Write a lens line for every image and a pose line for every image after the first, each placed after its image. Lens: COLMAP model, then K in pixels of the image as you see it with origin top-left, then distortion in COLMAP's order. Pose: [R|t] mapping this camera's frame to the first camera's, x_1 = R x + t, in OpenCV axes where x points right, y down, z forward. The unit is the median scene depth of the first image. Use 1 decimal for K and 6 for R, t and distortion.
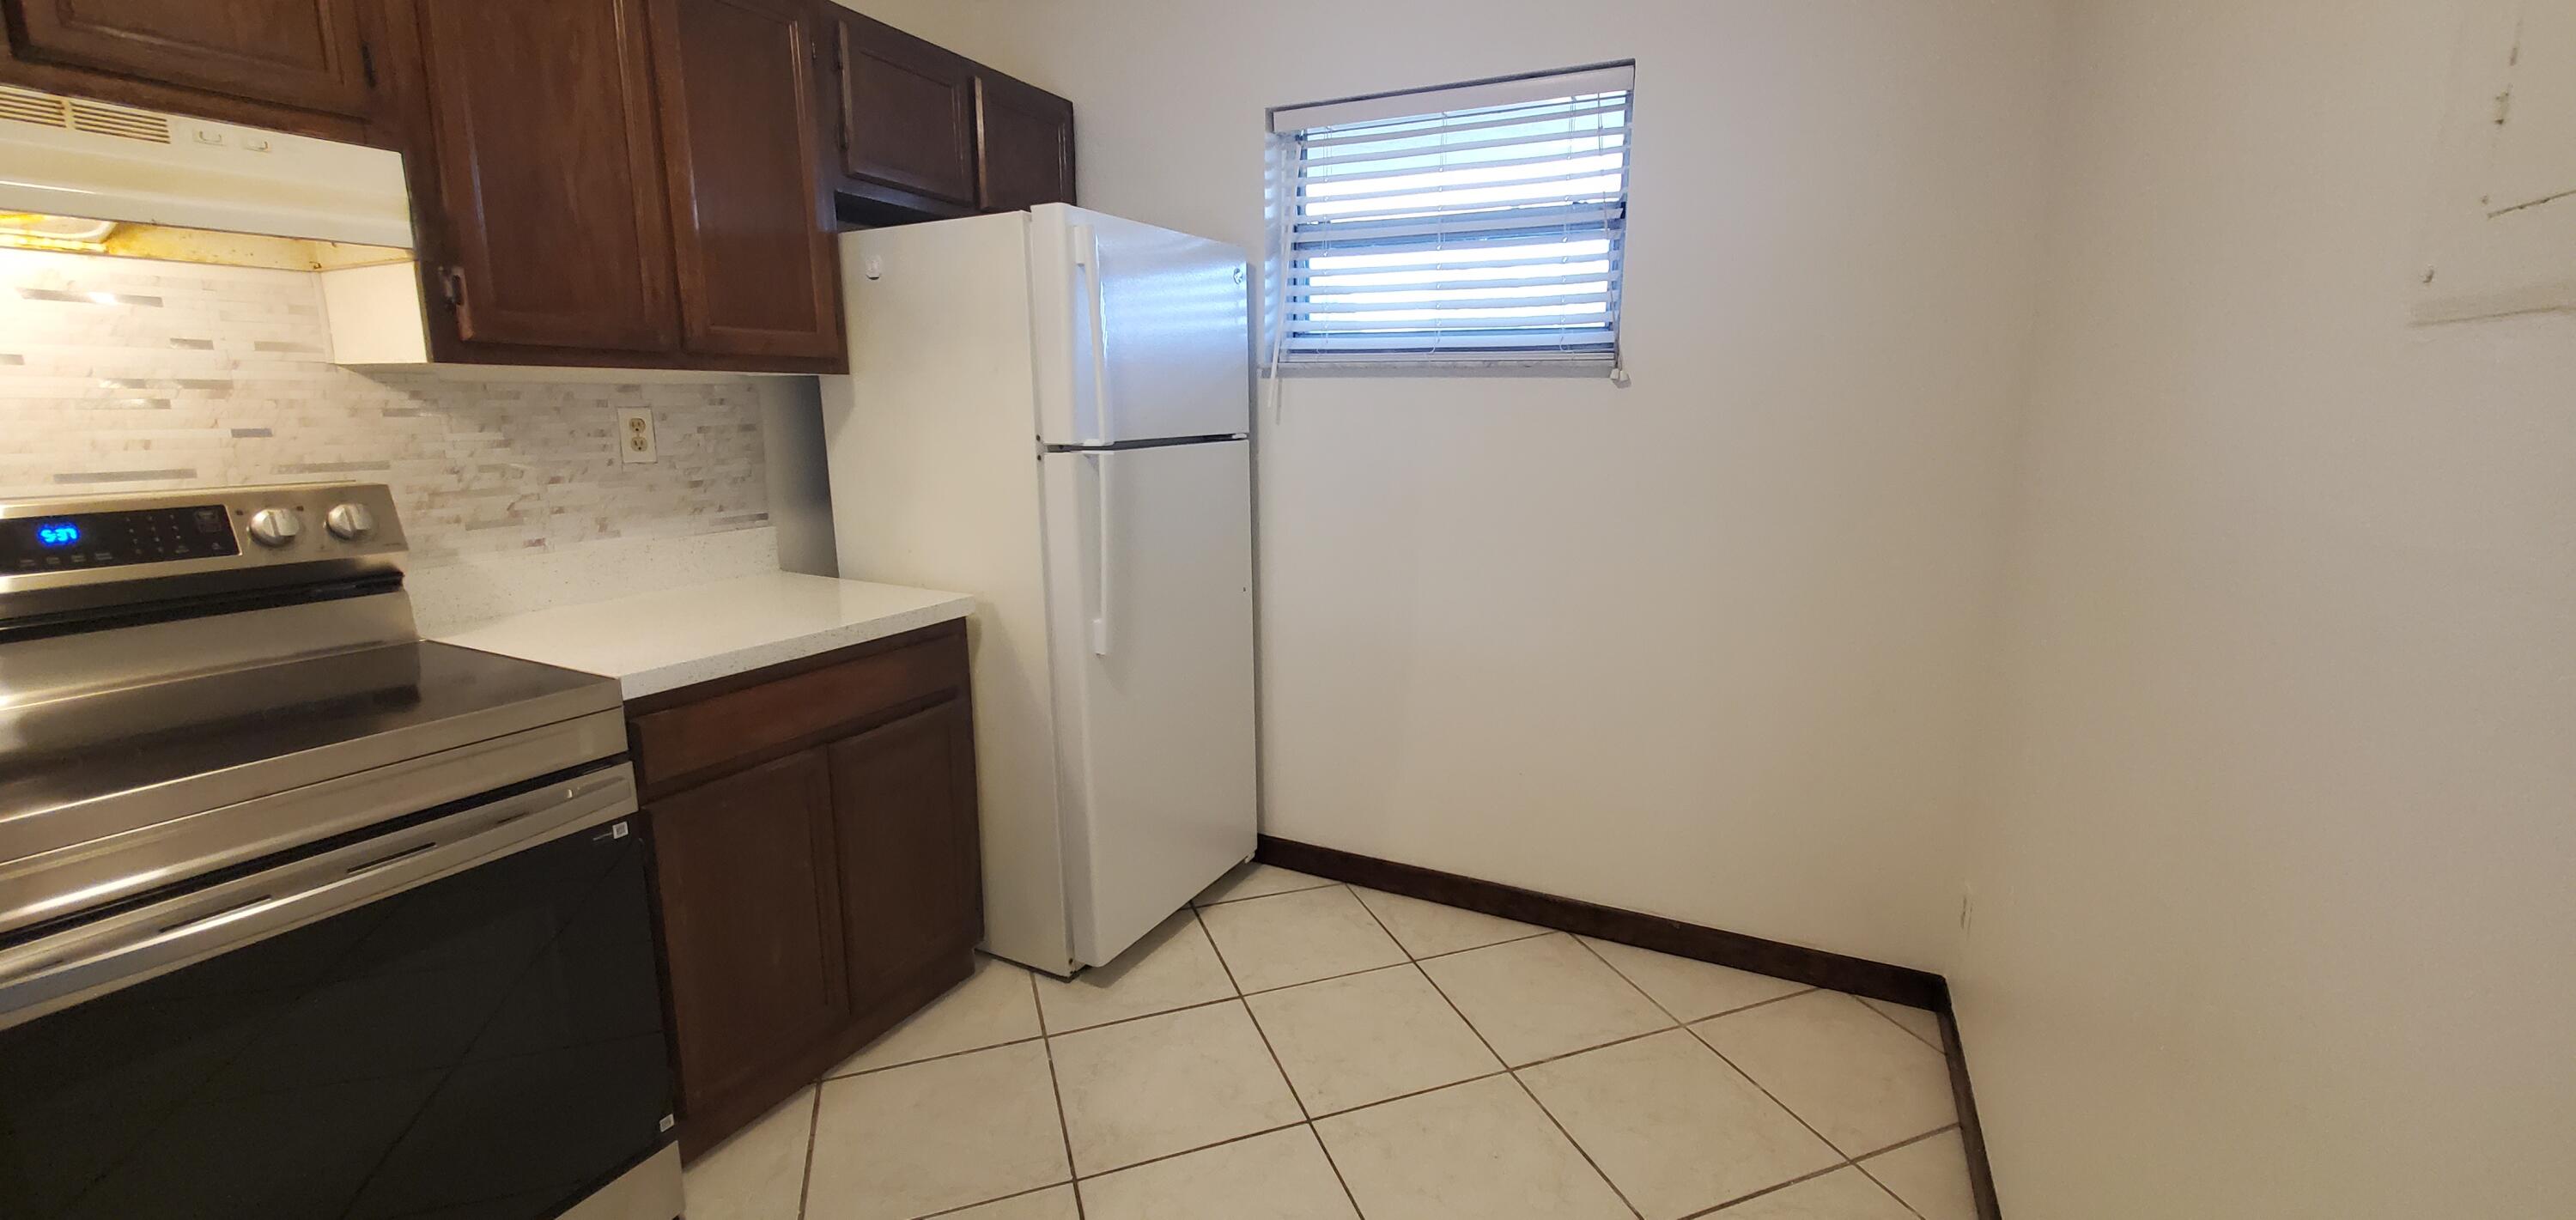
lens RADIAL K [[1030.4, 0, 1294.5], [0, 1030.4, 596.7], [0, 0, 1]] dist [0.001779, -0.000170]
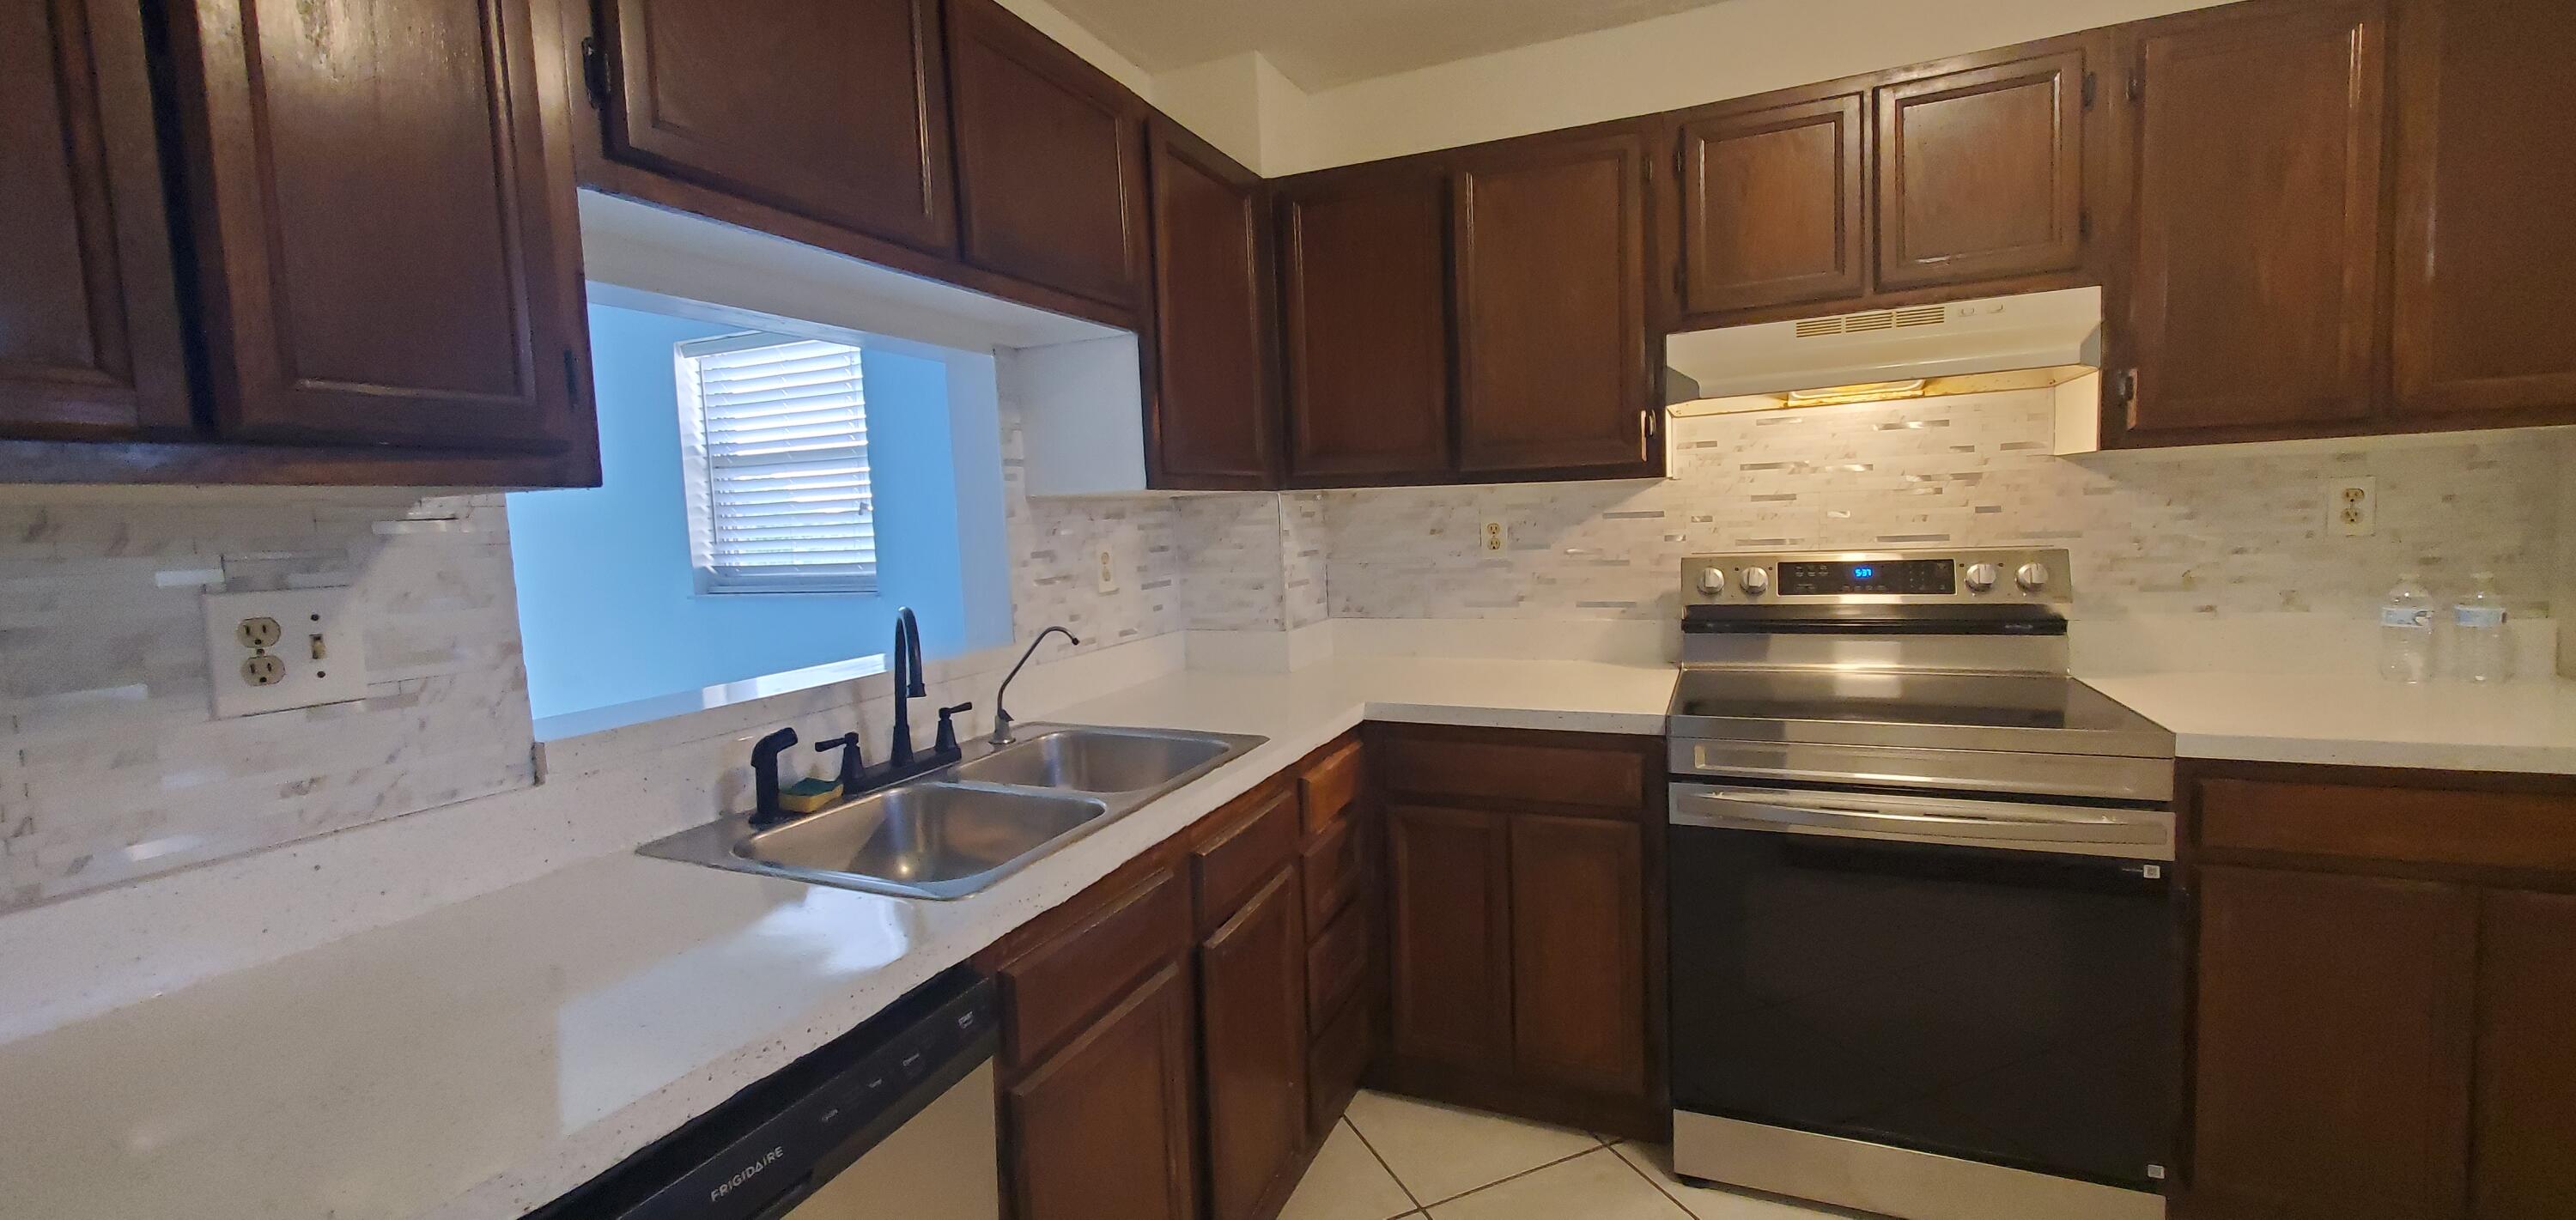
lens RADIAL K [[1030.4, 0, 1294.5], [0, 1030.4, 596.7], [0, 0, 1]] dist [0.001779, -0.000170]
pose [[0.050979, 0.072093, -0.996094, 0.284897], [-0.143478, 0.987573, 0.064134, 0.001944], [0.988340, 0.139648, 0.060689, 0.008687]]
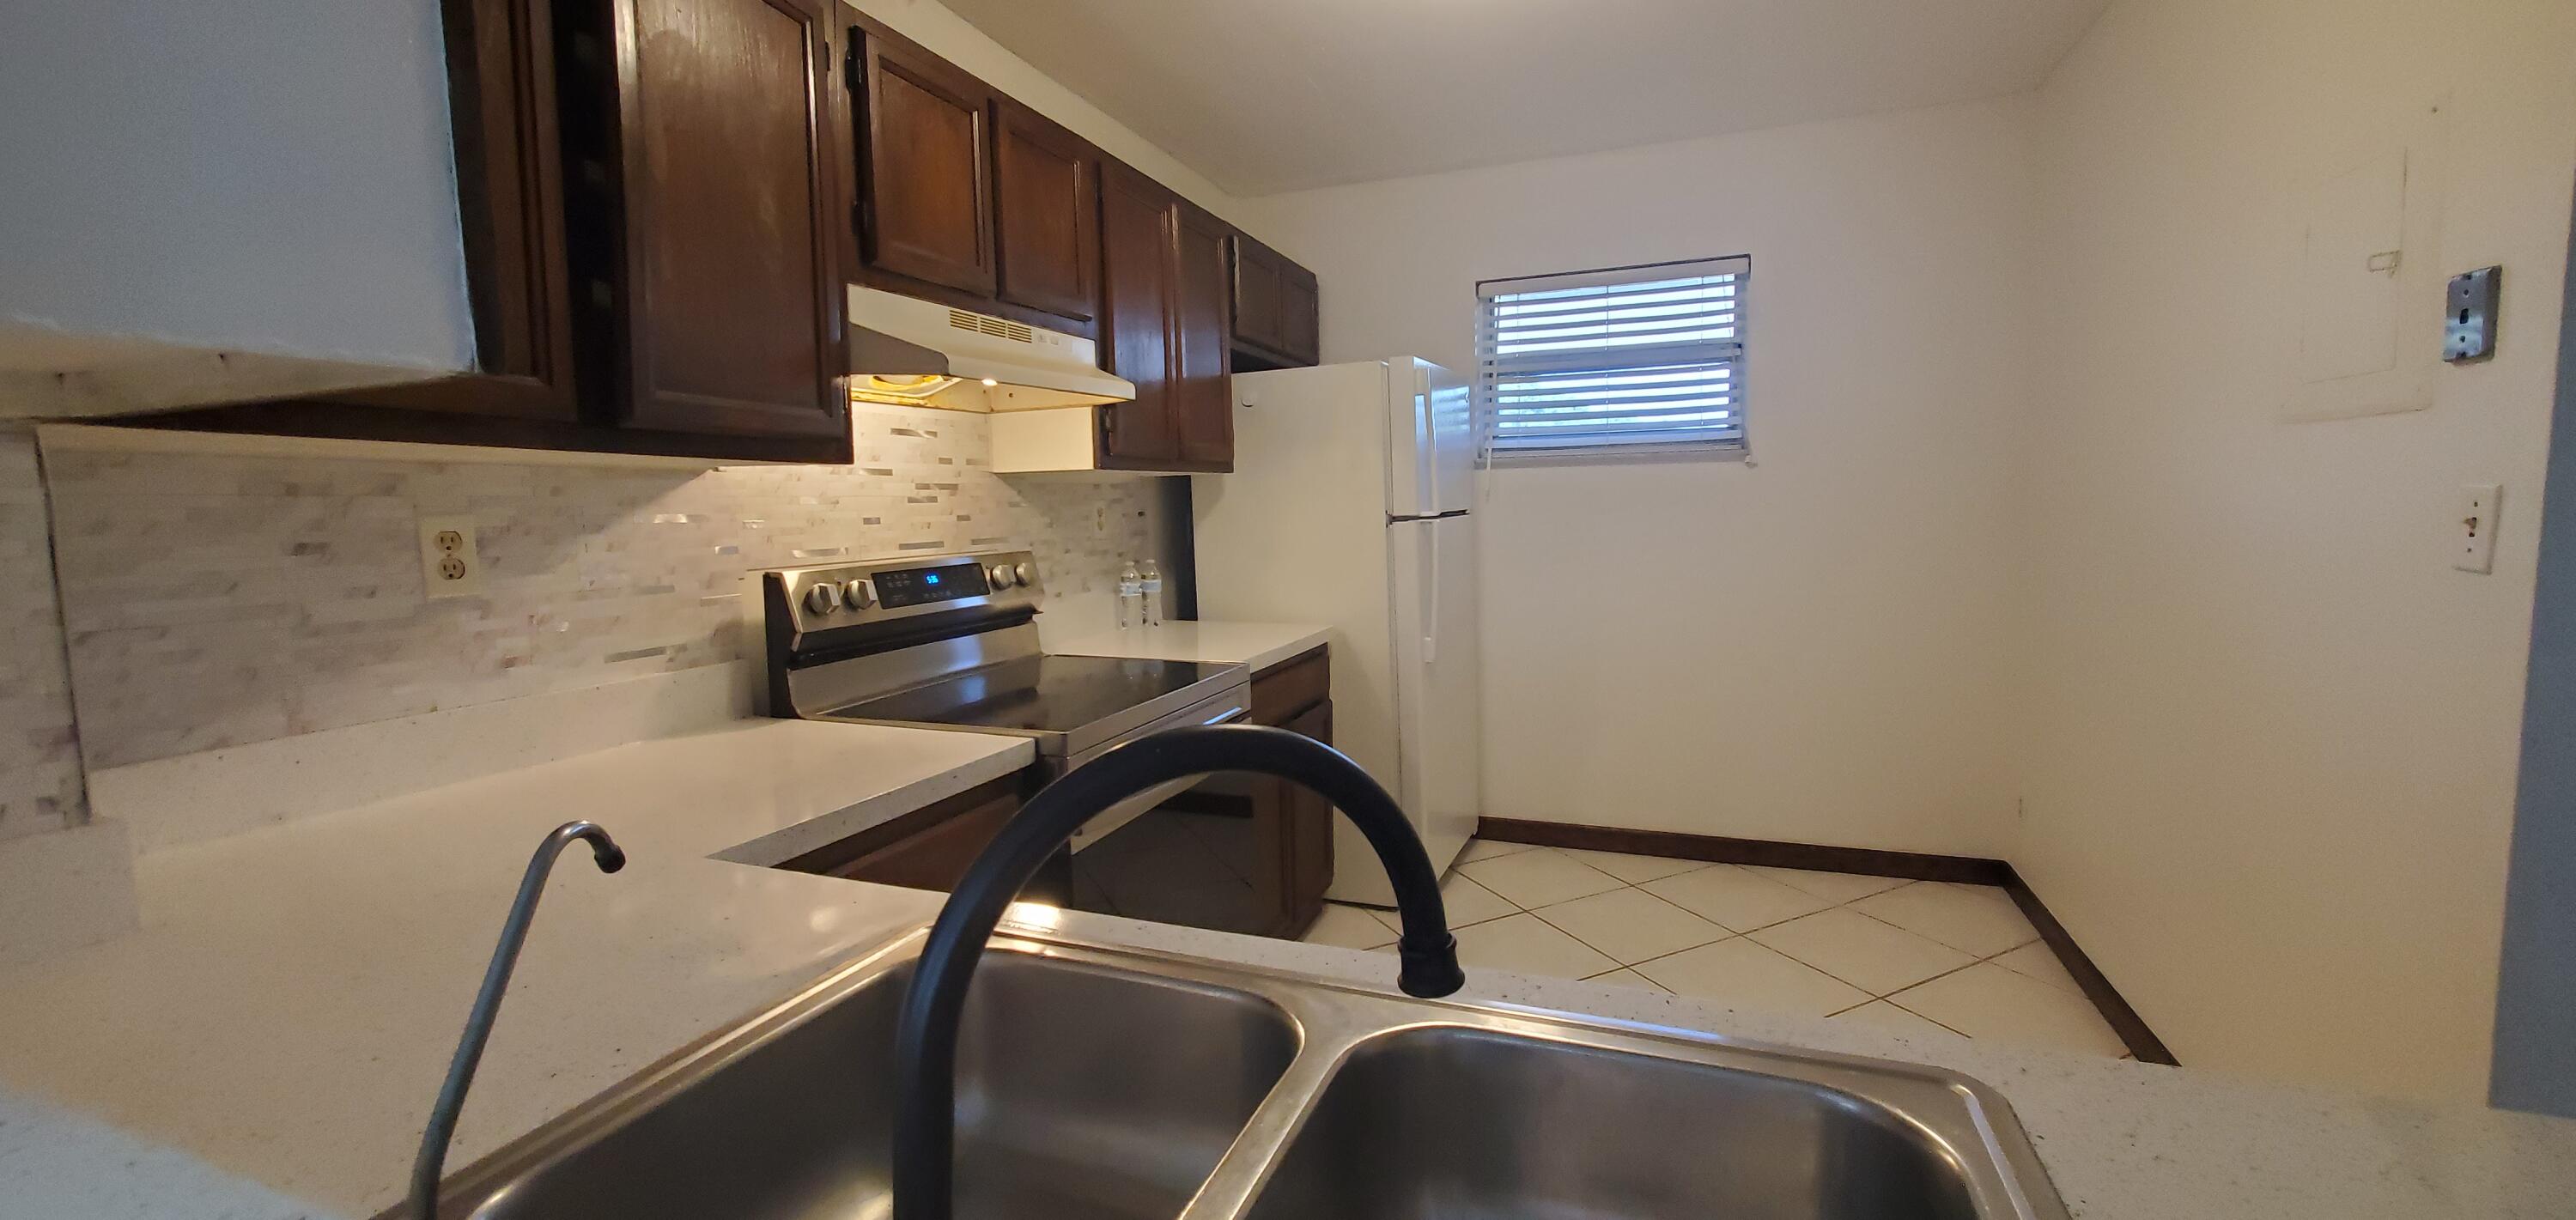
lens RADIAL K [[1030.4, 0, 1294.5], [0, 1030.4, 596.7], [0, 0, 1]] dist [0.001779, -0.000170]
pose [[0.995199, -0.038155, 0.090128, -0.569887], [0.046605, 0.994519, -0.093595, 0.103967], [-0.086063, 0.097346, 0.991523, -0.458377]]
